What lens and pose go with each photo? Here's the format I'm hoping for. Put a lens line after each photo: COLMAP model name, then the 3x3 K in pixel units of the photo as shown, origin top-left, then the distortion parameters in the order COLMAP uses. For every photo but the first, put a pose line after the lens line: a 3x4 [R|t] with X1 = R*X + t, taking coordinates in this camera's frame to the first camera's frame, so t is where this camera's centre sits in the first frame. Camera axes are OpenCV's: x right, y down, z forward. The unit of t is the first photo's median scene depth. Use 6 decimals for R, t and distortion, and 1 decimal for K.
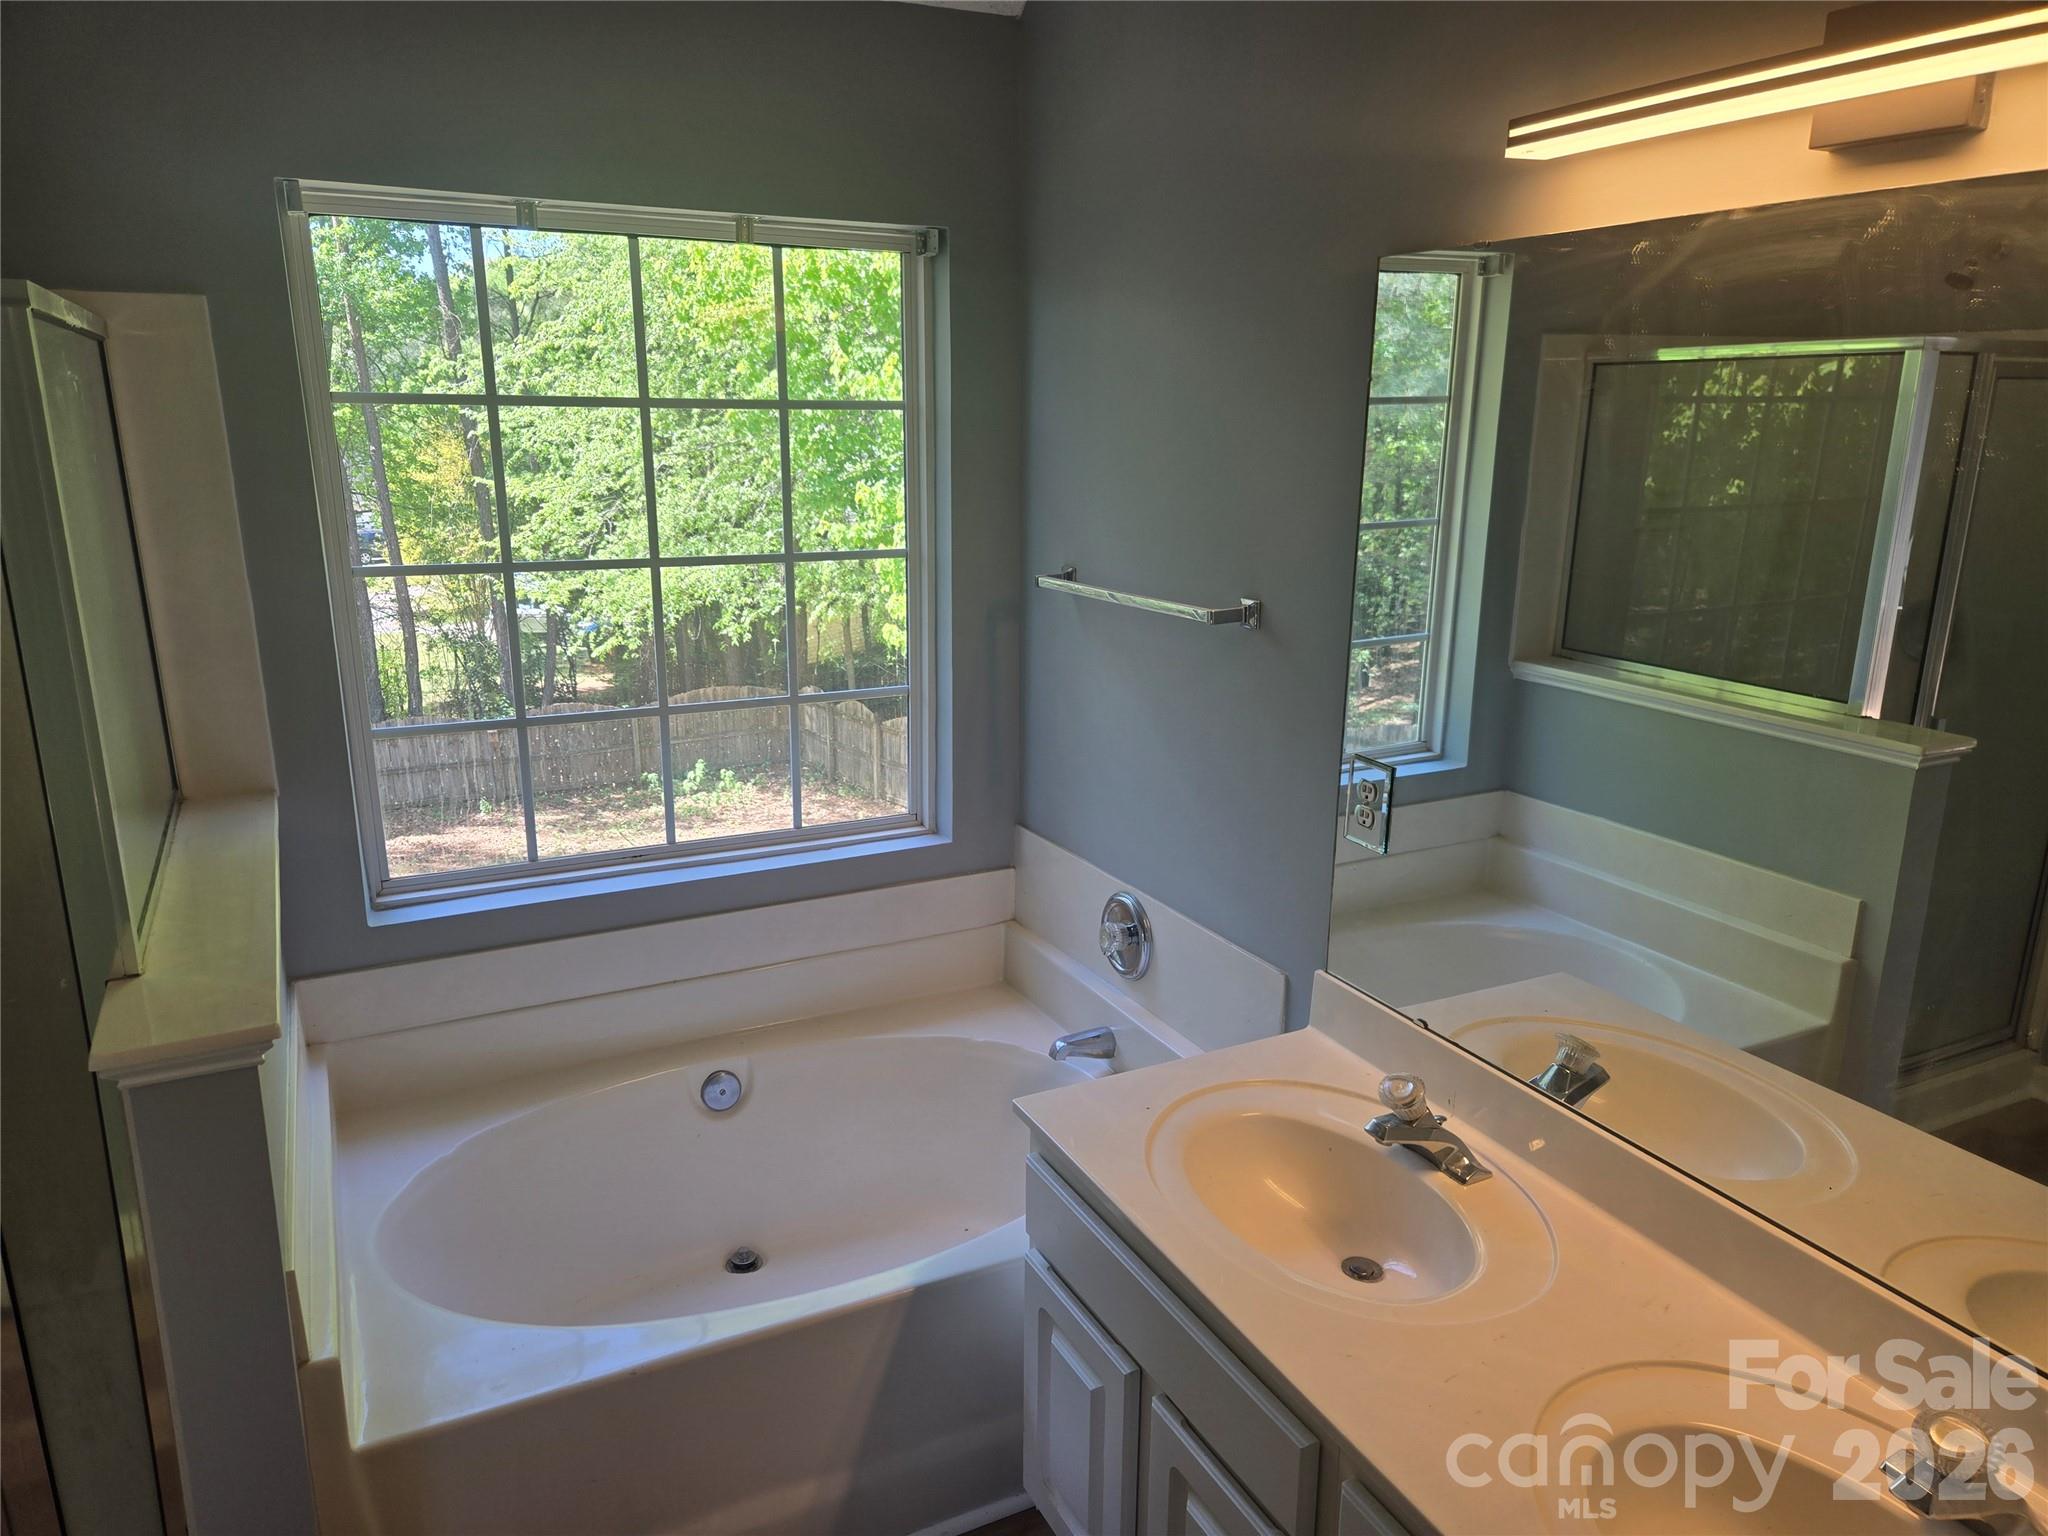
lens RADIAL K [[1402.9, 0, 1022.1], [0, 1402.9, 795.4], [0, 0, 1]] dist [0.024570, -0.000858]
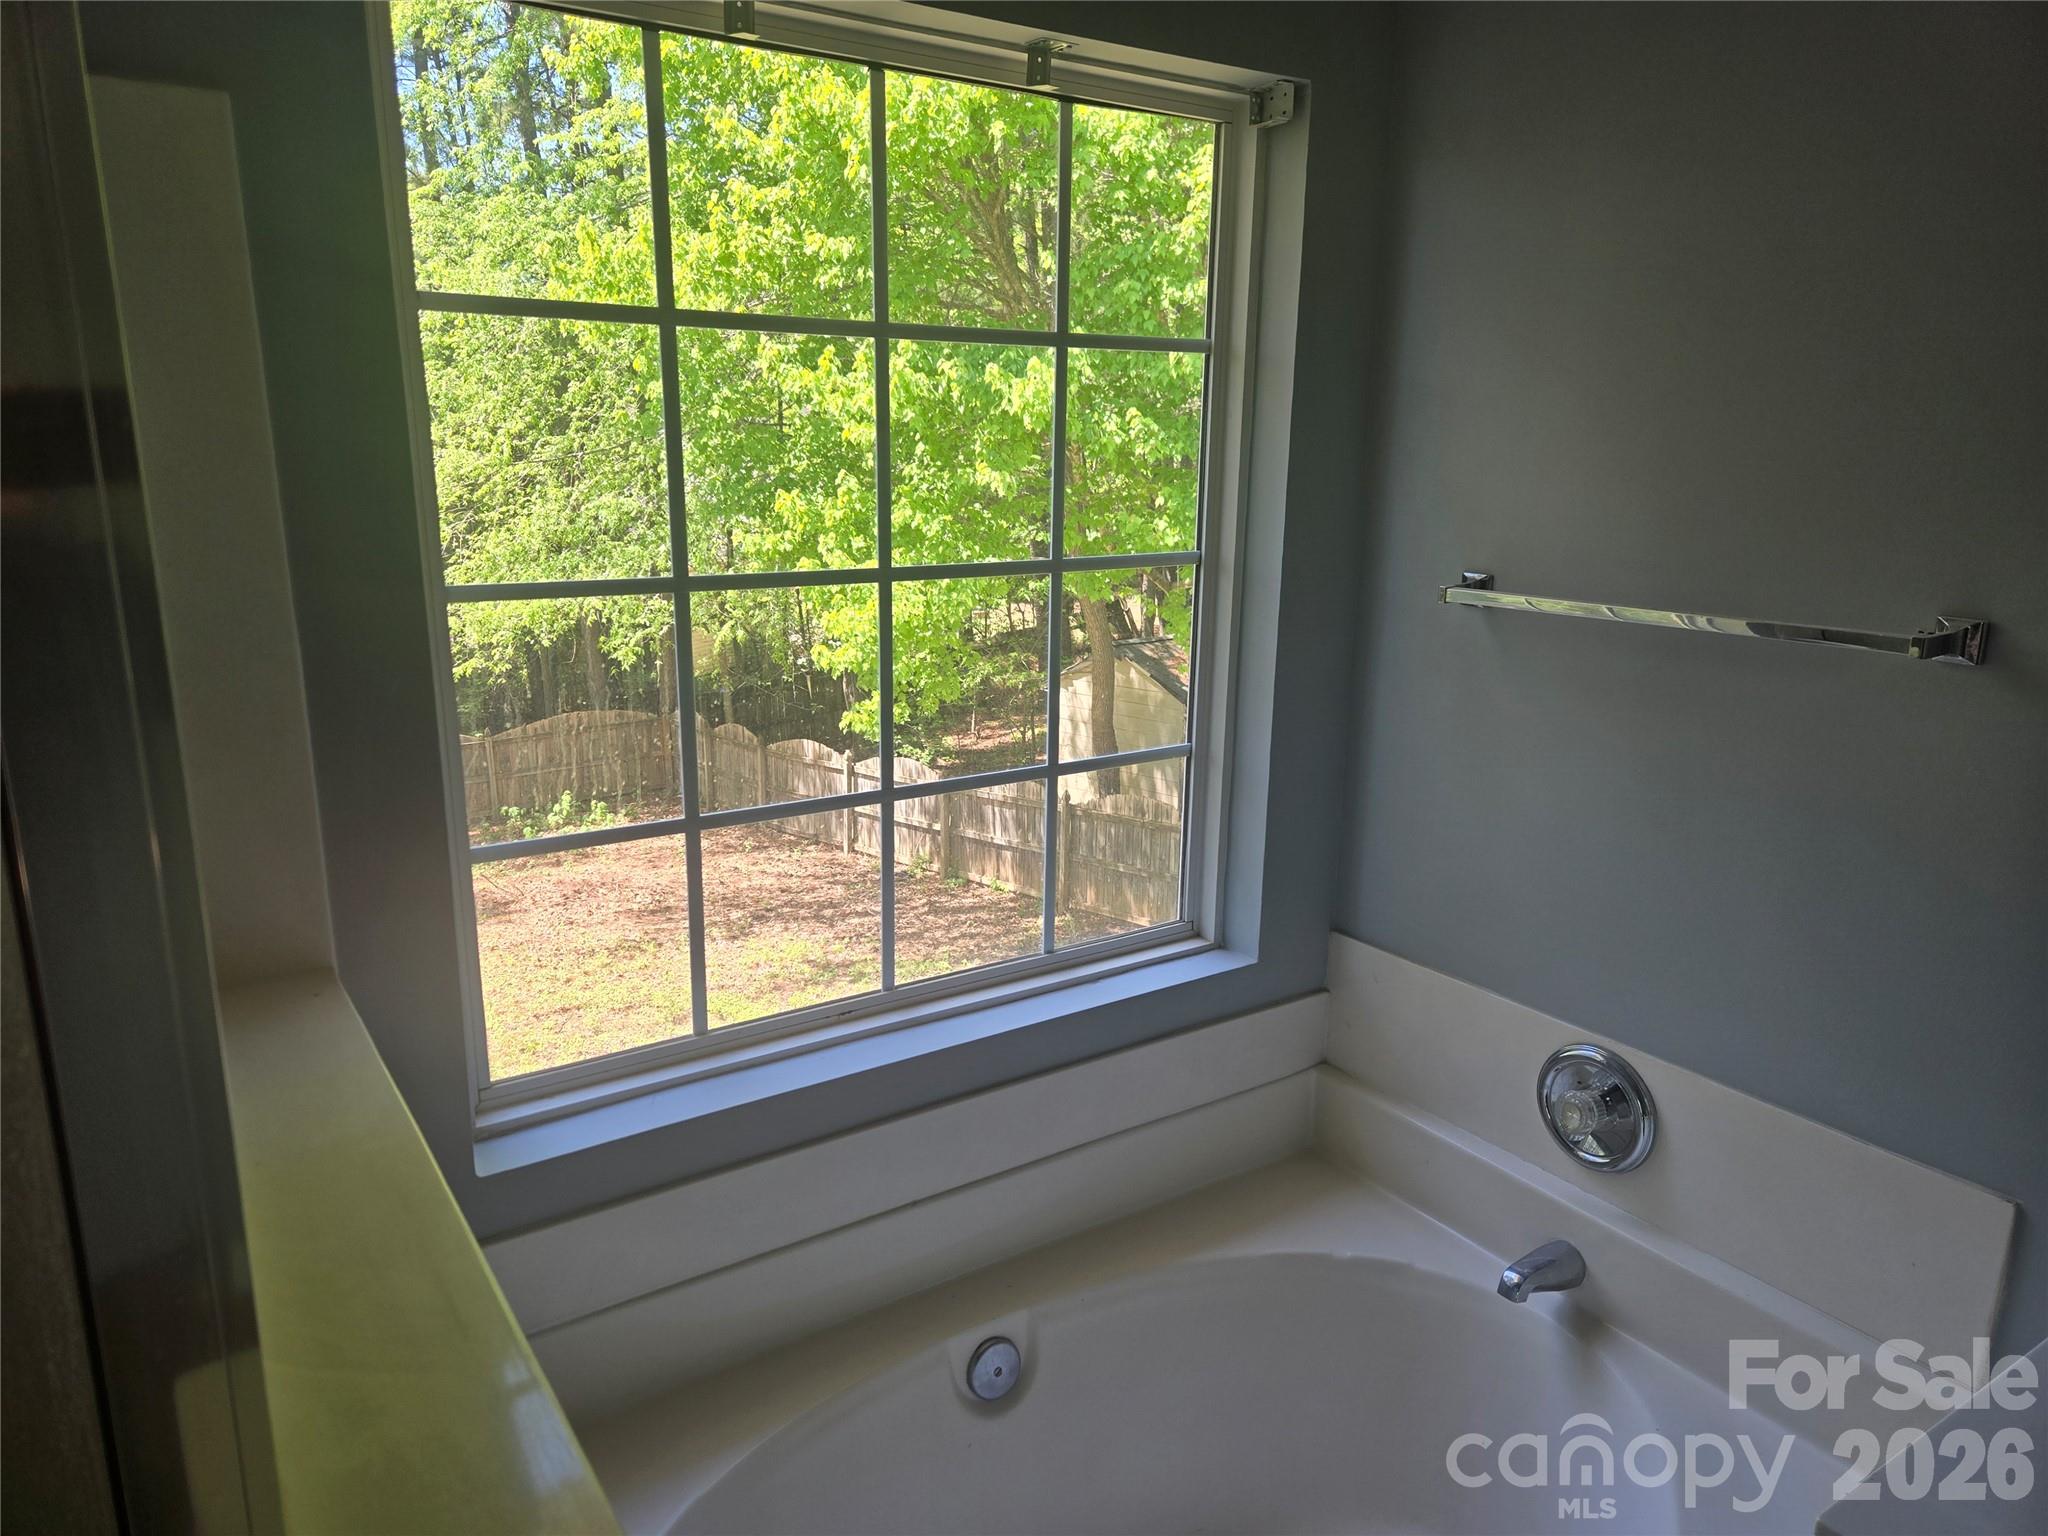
lens RADIAL K [[1377.7, 0, 1013.2], [0, 1377.7, 767.1], [0, 0, 1]] dist [0.040089, -0.002534]
pose [[0.992301, -0.024941, 0.121310, -0.249775], [0.028243, 0.999274, -0.025570, -0.049883], [-0.120584, 0.028799, 0.992285, 0.311168]]
